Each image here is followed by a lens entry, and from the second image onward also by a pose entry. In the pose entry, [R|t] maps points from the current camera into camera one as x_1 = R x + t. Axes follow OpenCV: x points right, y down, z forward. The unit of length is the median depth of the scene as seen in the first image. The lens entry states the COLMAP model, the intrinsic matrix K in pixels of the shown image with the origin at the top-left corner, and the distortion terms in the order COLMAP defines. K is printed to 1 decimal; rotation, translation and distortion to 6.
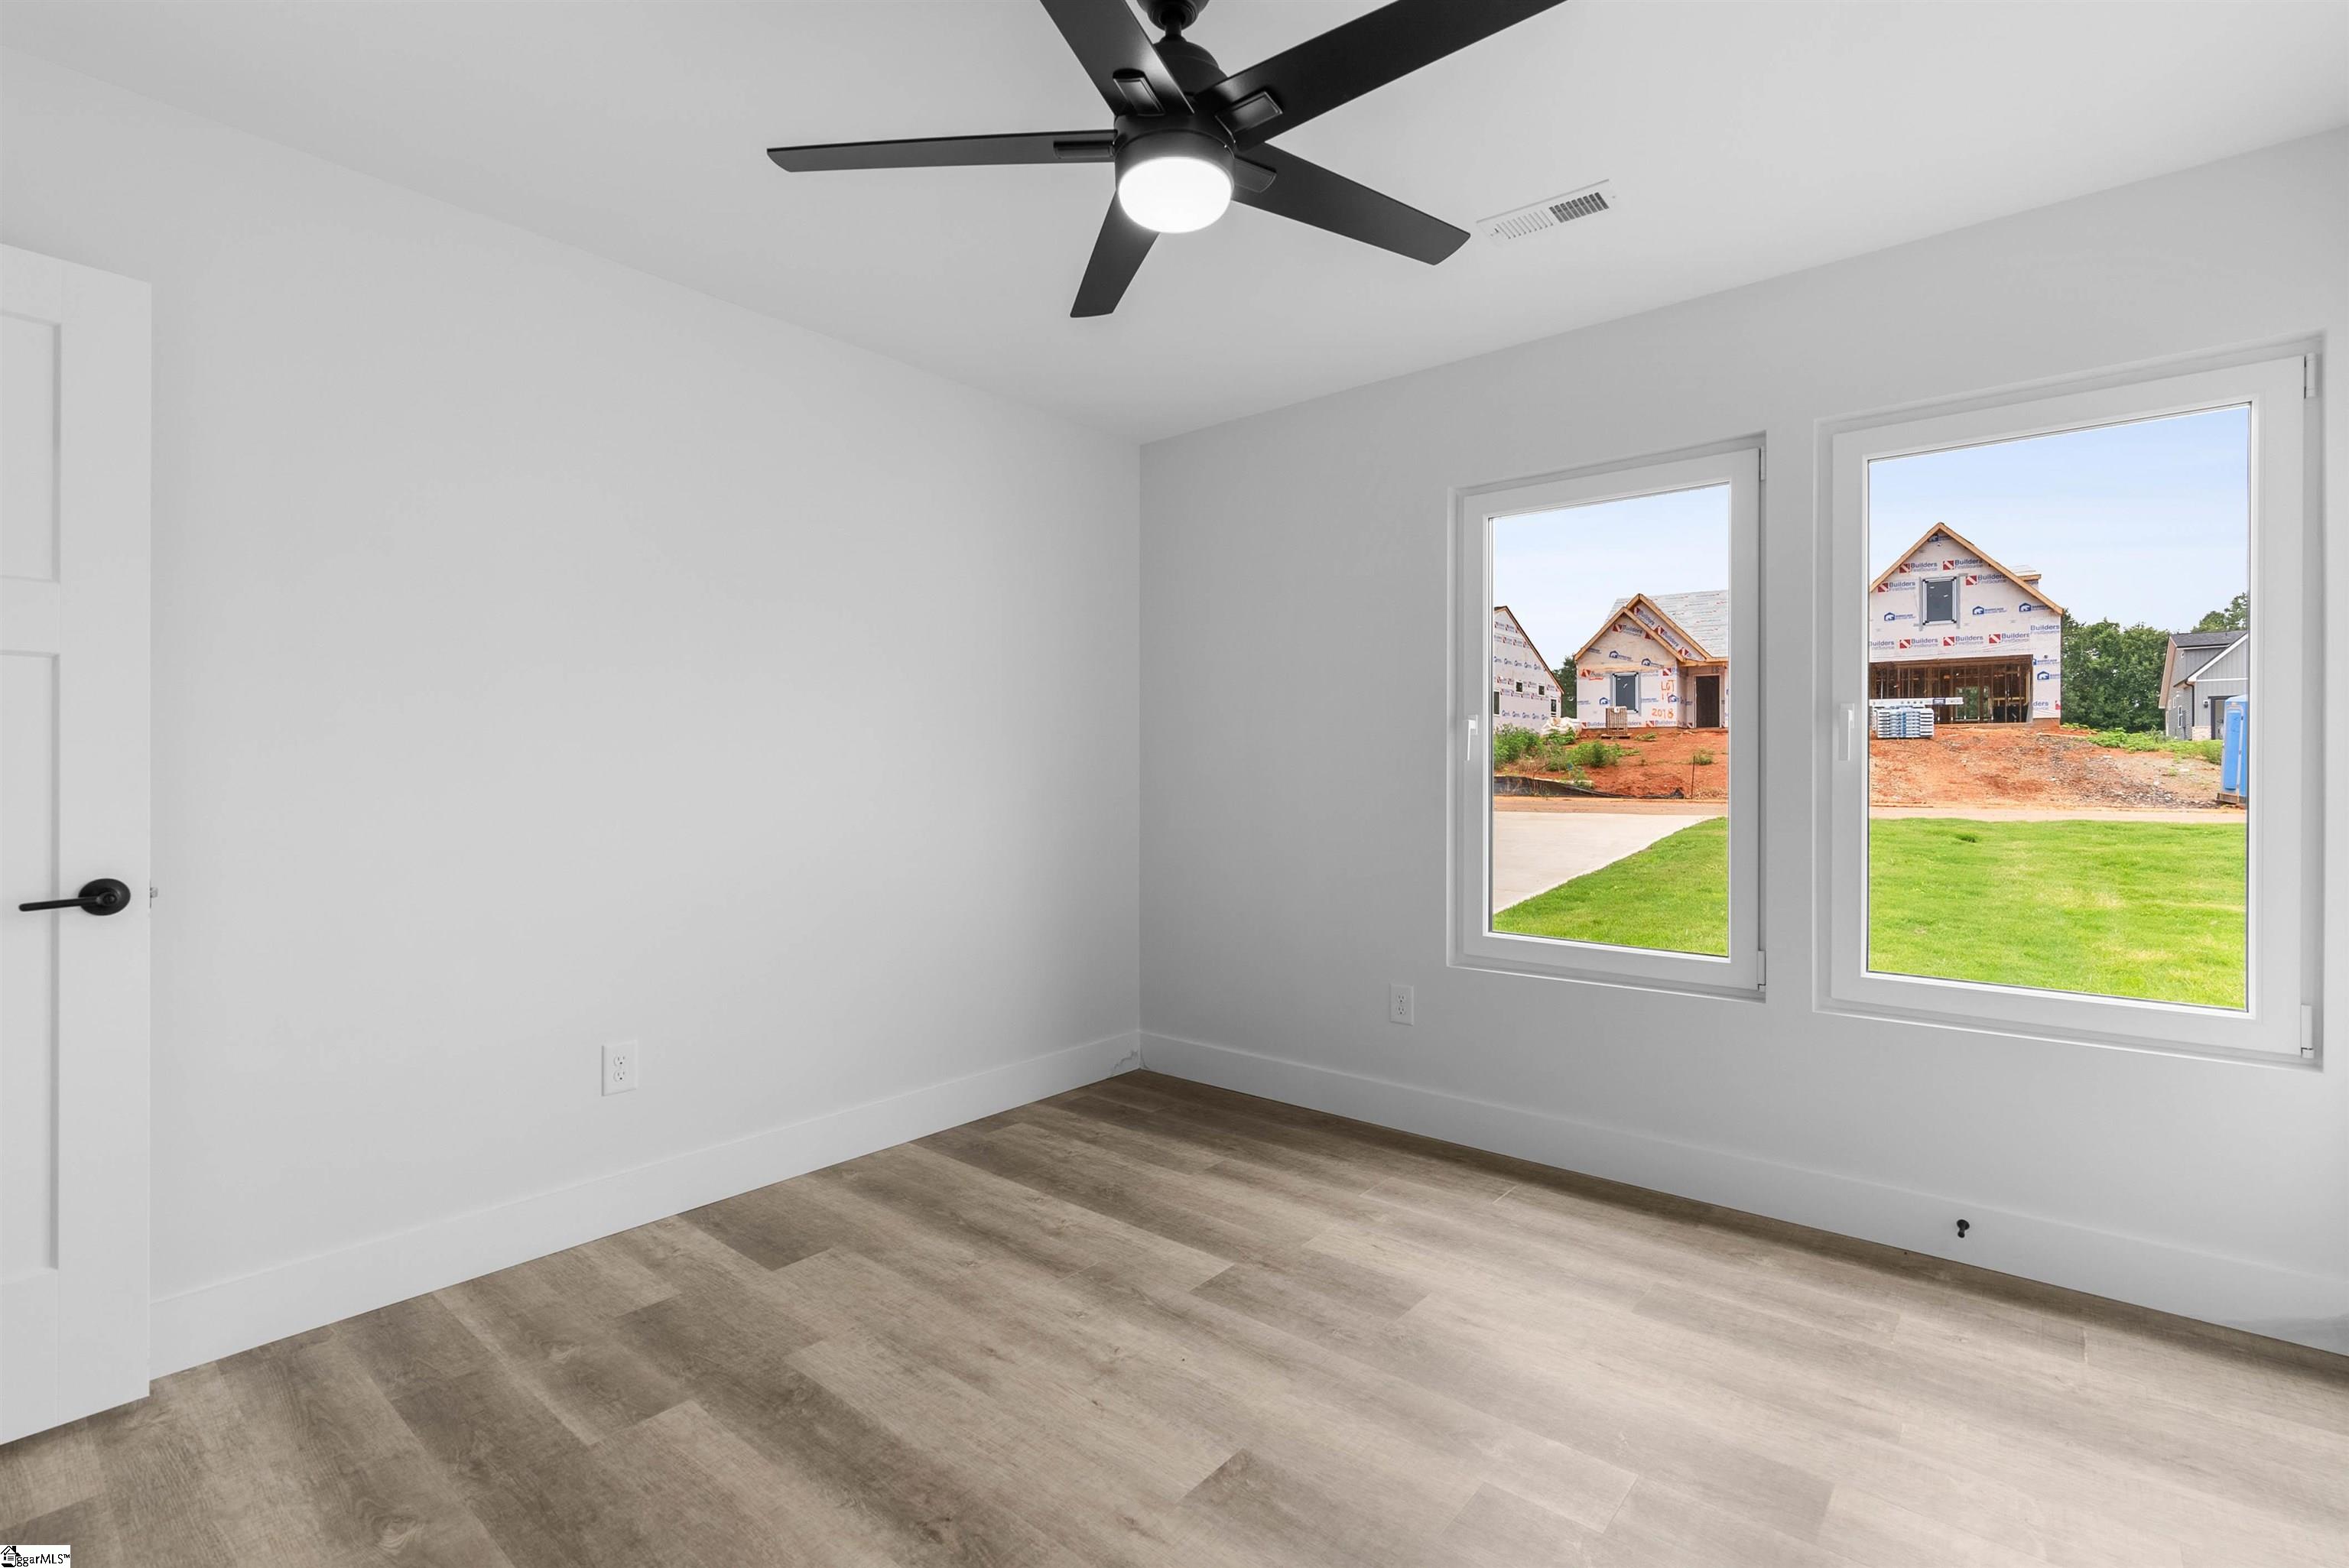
lens RADIAL K [[1026.5, 0, 1177.9], [0, 1026.5, 773.3], [0, 0, 1]] dist [-0.012192, 0.000492]
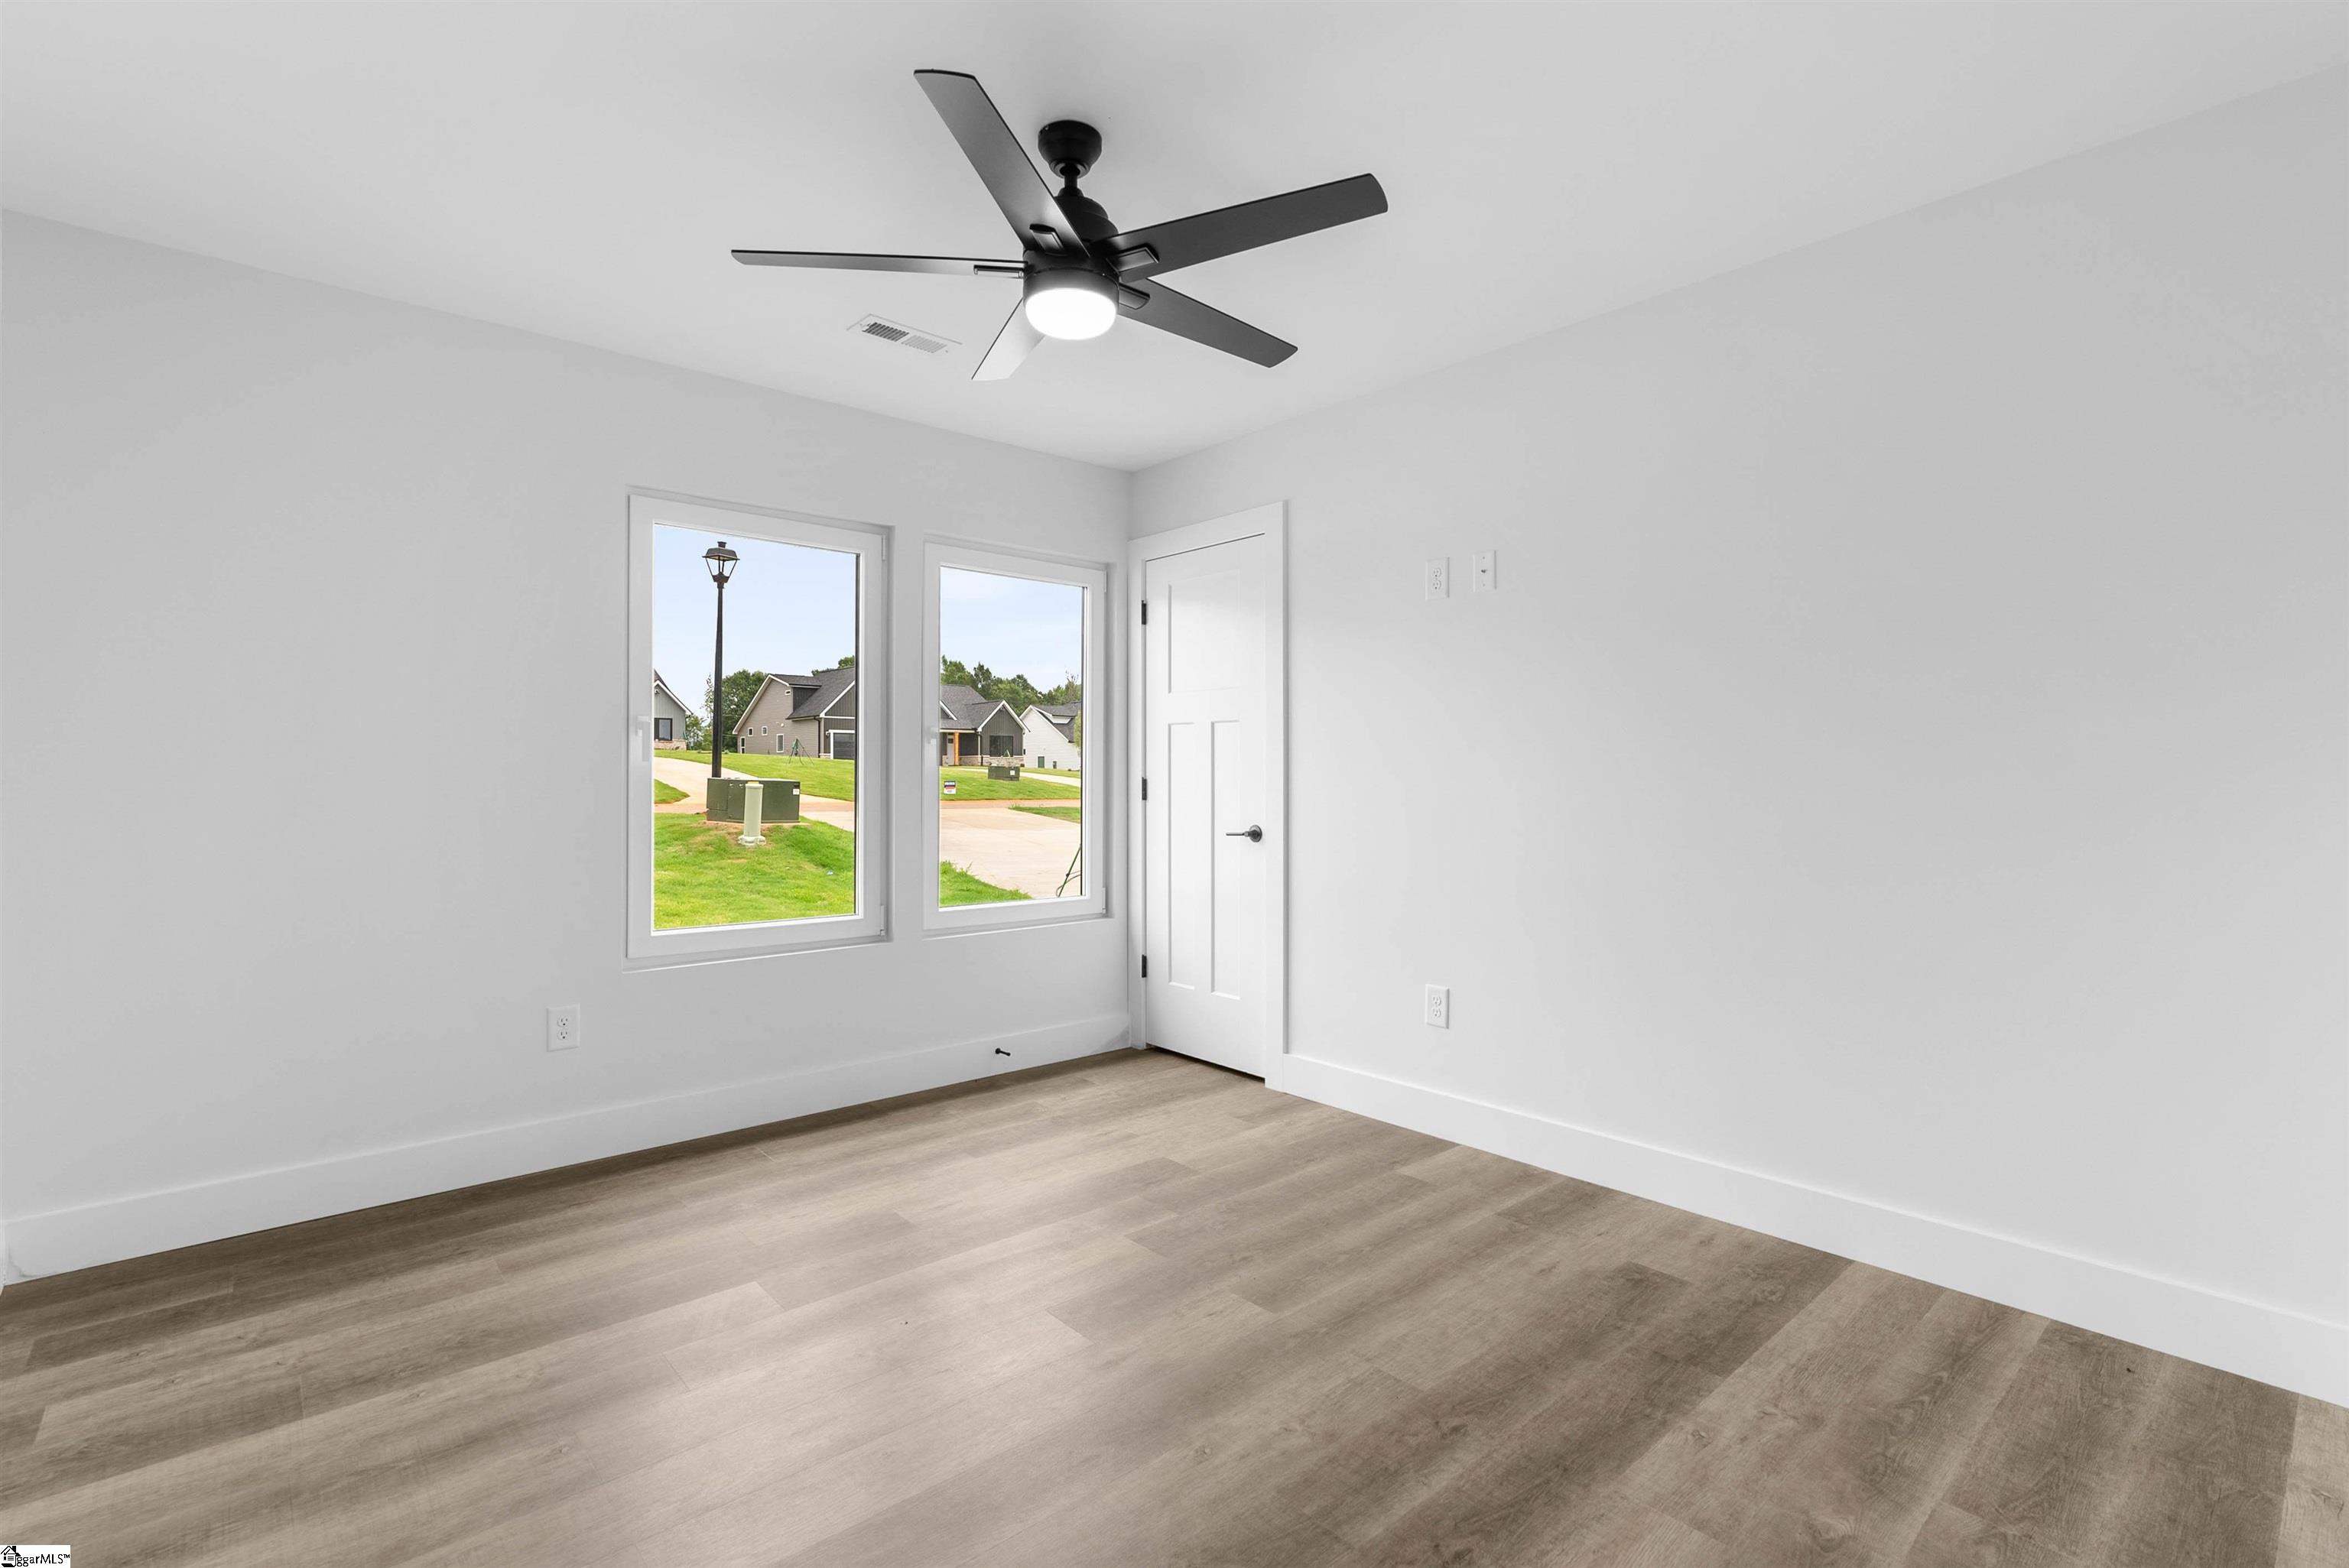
lens RADIAL K [[1075.1, 0, 1169.5], [0, 1075.1, 787.2], [0, 0, 1]] dist [-0.011196, 0.000812]
pose [[0.189775, -0.030605, 0.981351, -0.734073], [-0.010261, 0.999398, 0.033152, -0.034869], [-0.981774, -0.016361, 0.189346, 0.345306]]
